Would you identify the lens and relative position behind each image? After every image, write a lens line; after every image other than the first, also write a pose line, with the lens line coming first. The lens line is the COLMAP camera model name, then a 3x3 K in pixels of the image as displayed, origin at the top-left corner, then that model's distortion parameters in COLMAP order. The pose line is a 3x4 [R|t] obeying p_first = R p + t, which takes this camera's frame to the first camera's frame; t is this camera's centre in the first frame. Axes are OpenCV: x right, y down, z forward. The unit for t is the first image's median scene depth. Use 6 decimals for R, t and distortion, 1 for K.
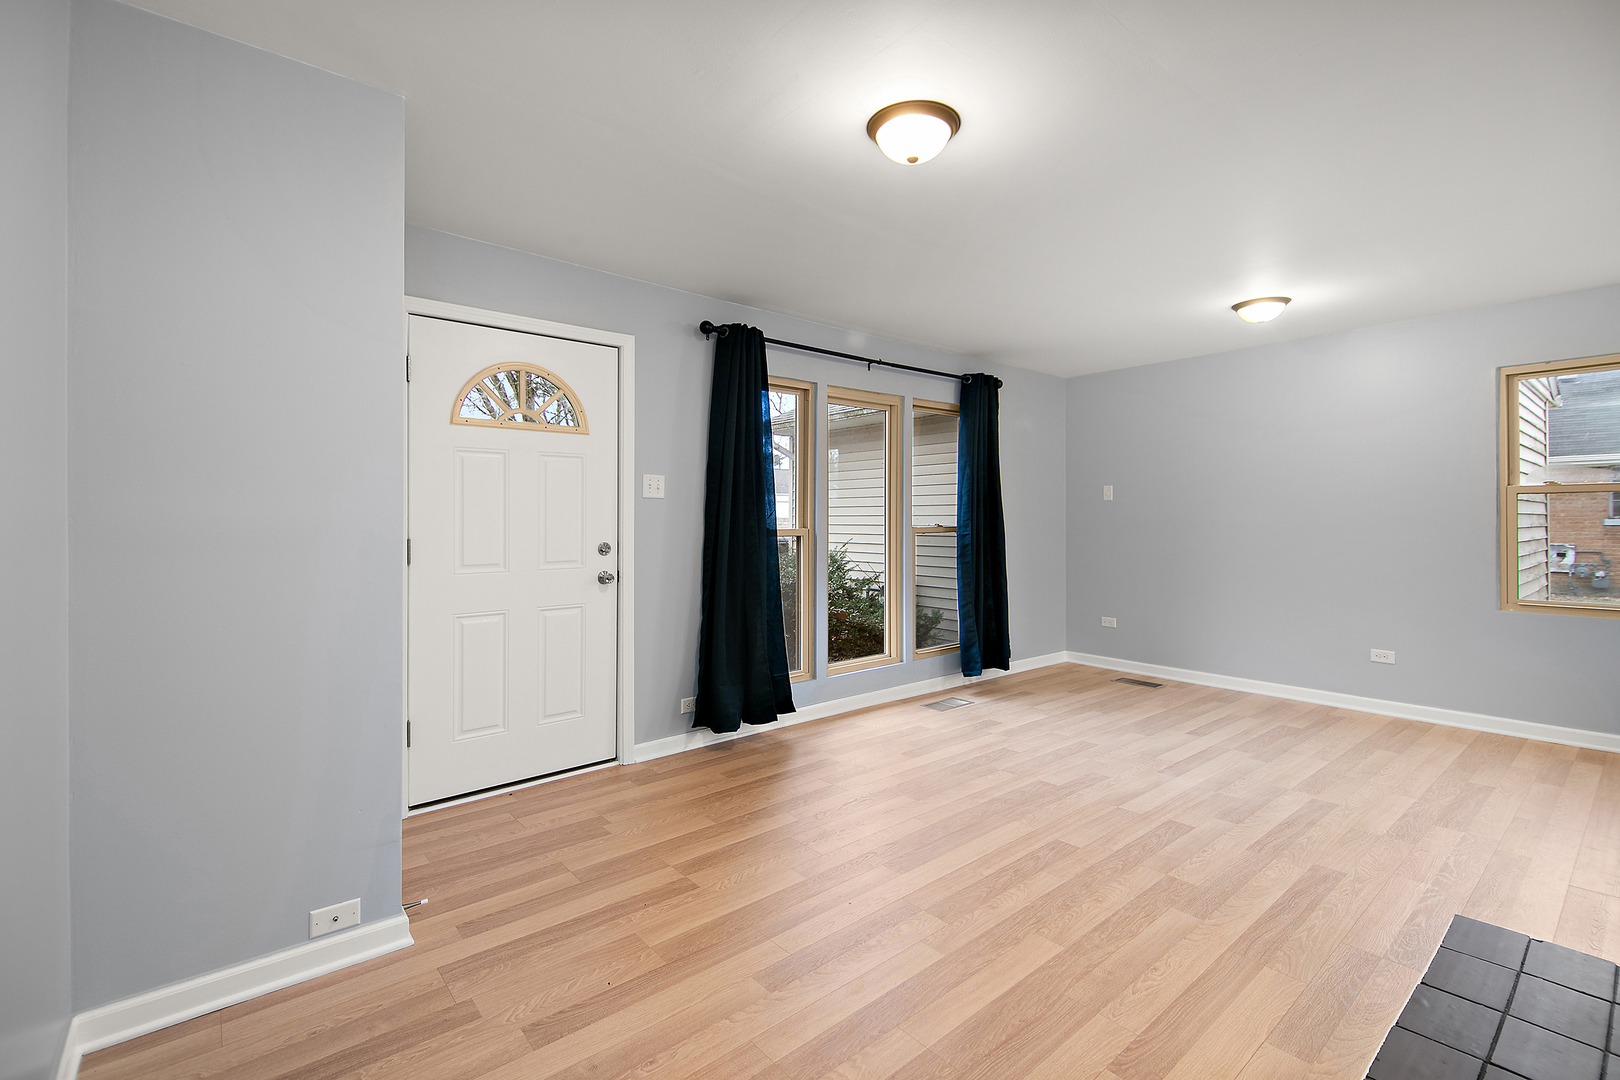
lens RADIAL K [[711.0, 0, 808.7], [0, 711.0, 516.2], [0, 0, 1]] dist [0.002131, 0.000153]
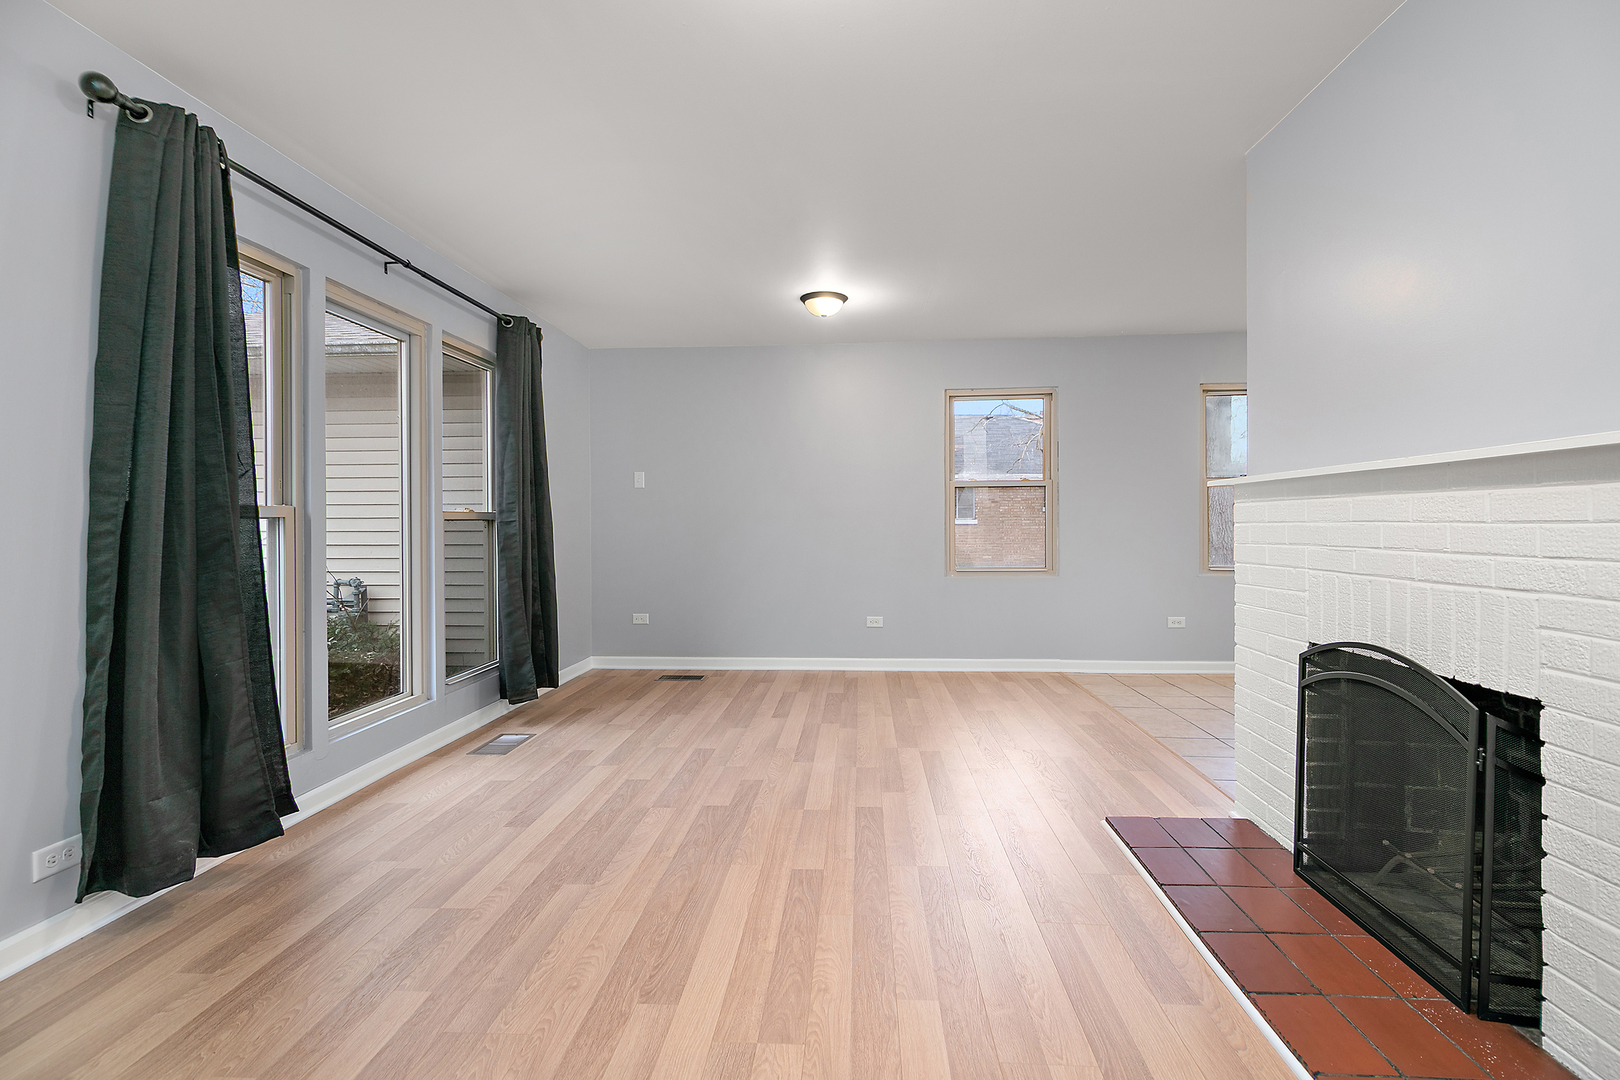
lens RADIAL K [[727.3, 0, 818.5], [0, 727.3, 528.7], [0, 0, 1]] dist [0.022115, -0.015573]
pose [[0.684730, -0.005650, 0.728775, -0.175840], [0.000169, 0.999971, 0.007593, 0.038653], [-0.728796, -0.005076, 0.684712, 0.287936]]
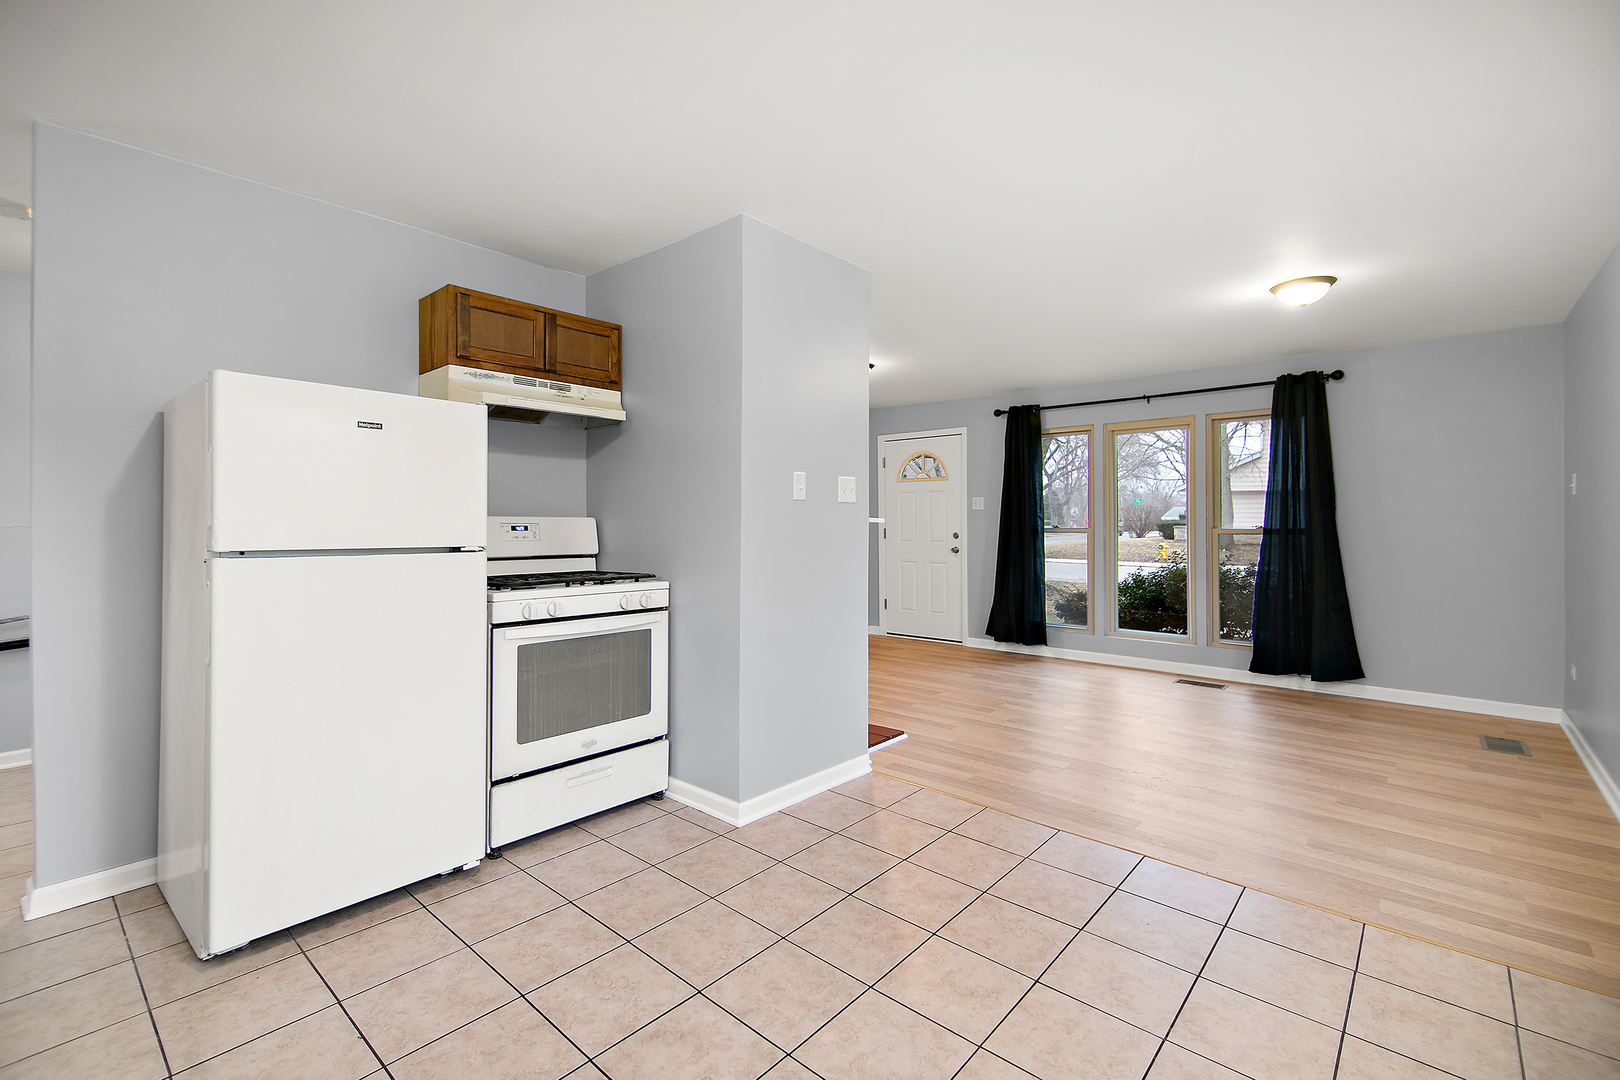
lens RADIAL K [[711.0, 0, 808.7], [0, 711.0, 516.2], [0, 0, 1]] dist [0.002131, 0.000153]
pose [[0.162192, -0.005278, -0.986745, 1.552174], [0.004642, 0.999979, -0.004586, -0.001899], [0.986748, -0.003837, 0.162213, 0.248517]]
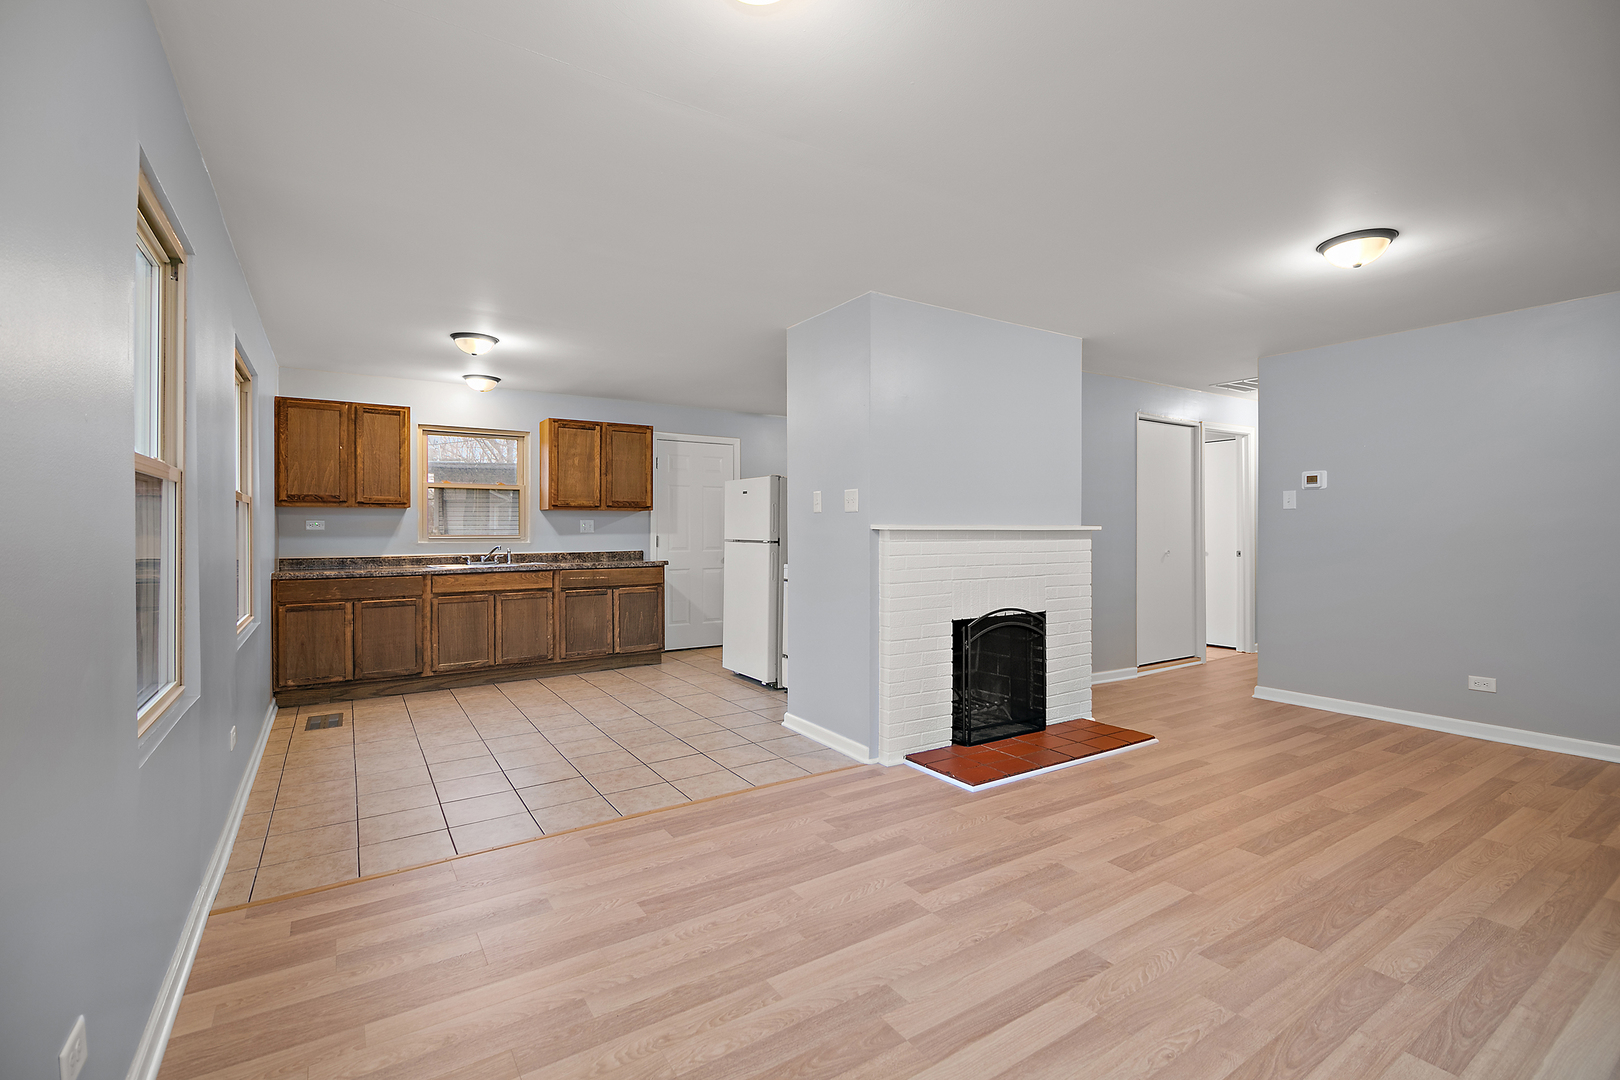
lens RADIAL K [[727.3, 0, 818.5], [0, 727.3, 528.7], [0, 0, 1]] dist [0.022115, -0.015573]
pose [[-0.994174, 0.002657, 0.107758, 0.607549], [0.001917, 0.999974, -0.006973, 0.007092], [-0.107774, -0.006726, -0.994153, 1.486567]]
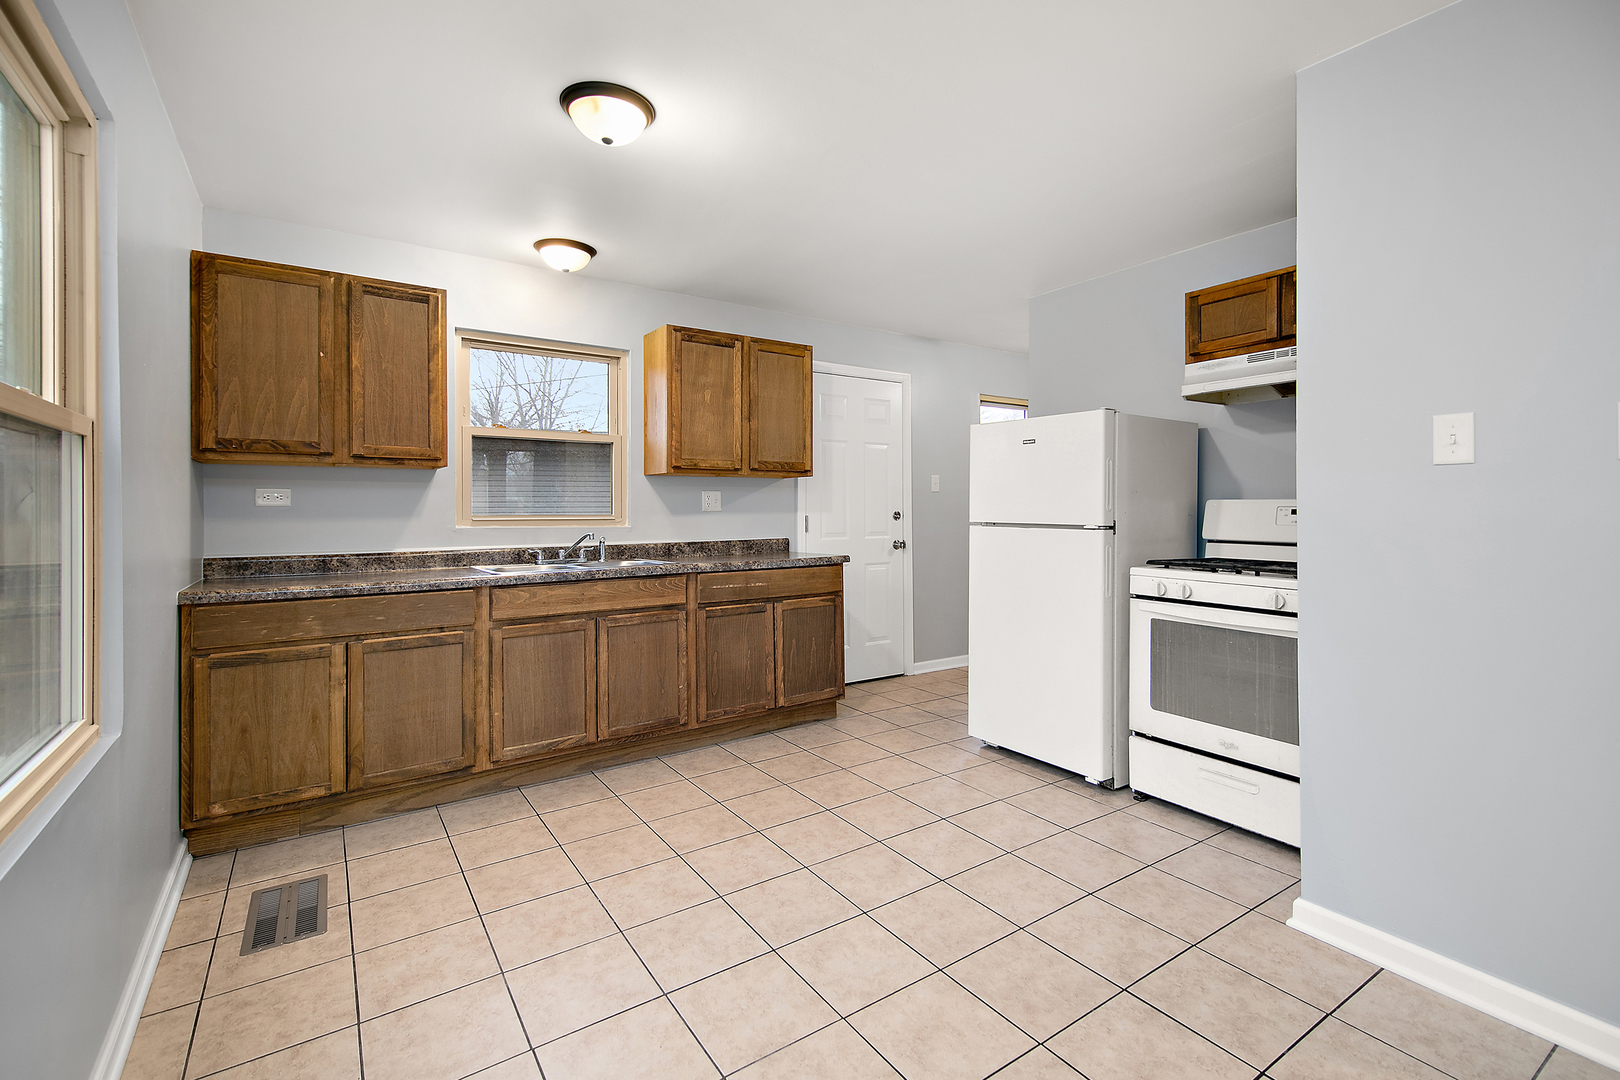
lens RADIAL K [[726.3, 0, 827.6], [0, 726.3, 508.0], [0, 0, 1]] dist [0.021877, -0.000641]
pose [[-0.997067, 0.002988, 0.076479, 1.103007], [0.002489, 0.999975, -0.006617, 0.006510], [-0.076497, -0.006407, -0.997049, 0.890674]]
